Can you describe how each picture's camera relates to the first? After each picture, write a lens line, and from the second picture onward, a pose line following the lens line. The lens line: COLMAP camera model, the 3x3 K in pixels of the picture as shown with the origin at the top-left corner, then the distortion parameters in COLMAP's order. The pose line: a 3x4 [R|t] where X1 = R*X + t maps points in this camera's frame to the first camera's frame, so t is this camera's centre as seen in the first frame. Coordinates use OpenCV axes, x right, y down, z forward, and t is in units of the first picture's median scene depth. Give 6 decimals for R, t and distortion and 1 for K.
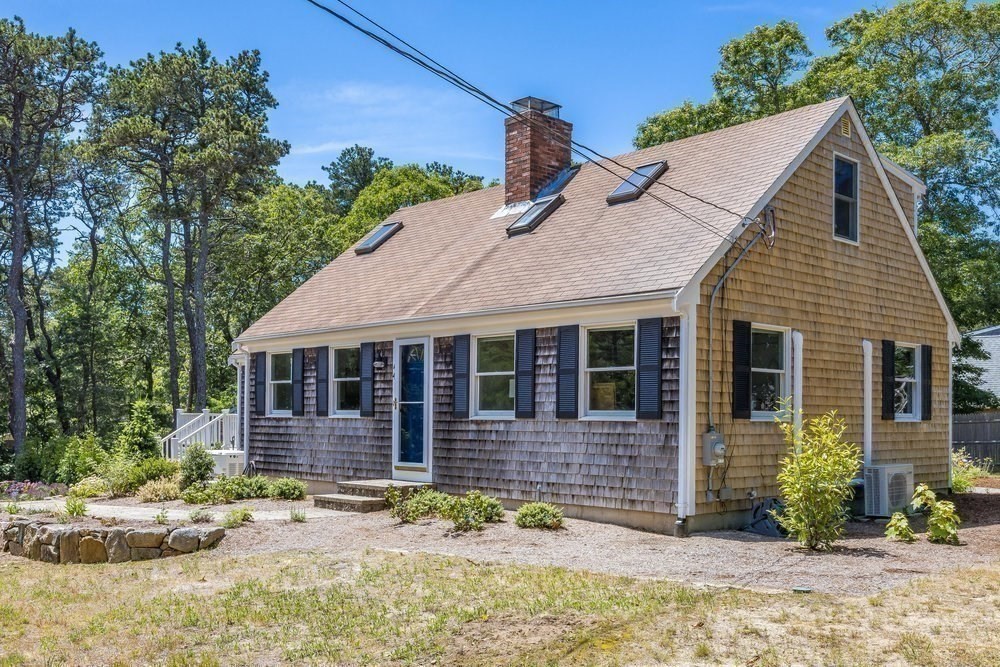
lens RADIAL K [[979.6, 0, 497.5], [0, 979.6, 335.3], [0, 0, 1]] dist [0.010413, 0.000000]
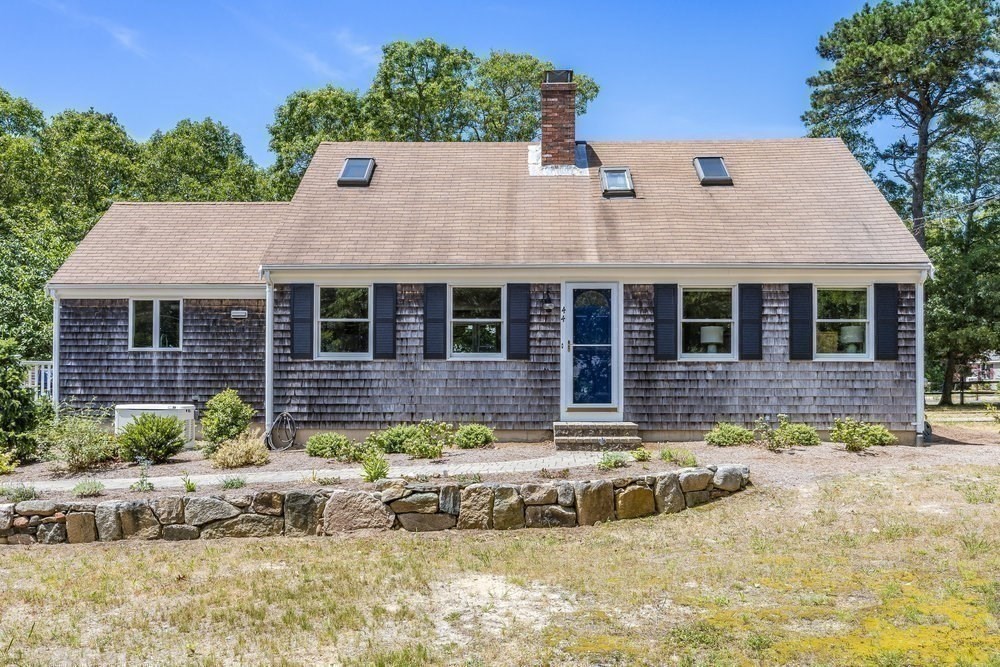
lens RADIAL K [[840.7, 0, 499.2], [0, 840.7, 335.4], [0, 0, 1]] dist [-0.011901, 0.003869]
pose [[0.698550, 0.041302, 0.714368, -0.897823], [-0.056620, 0.998393, -0.002356, 0.075467], [-0.713317, -0.038802, 0.699766, 0.520343]]
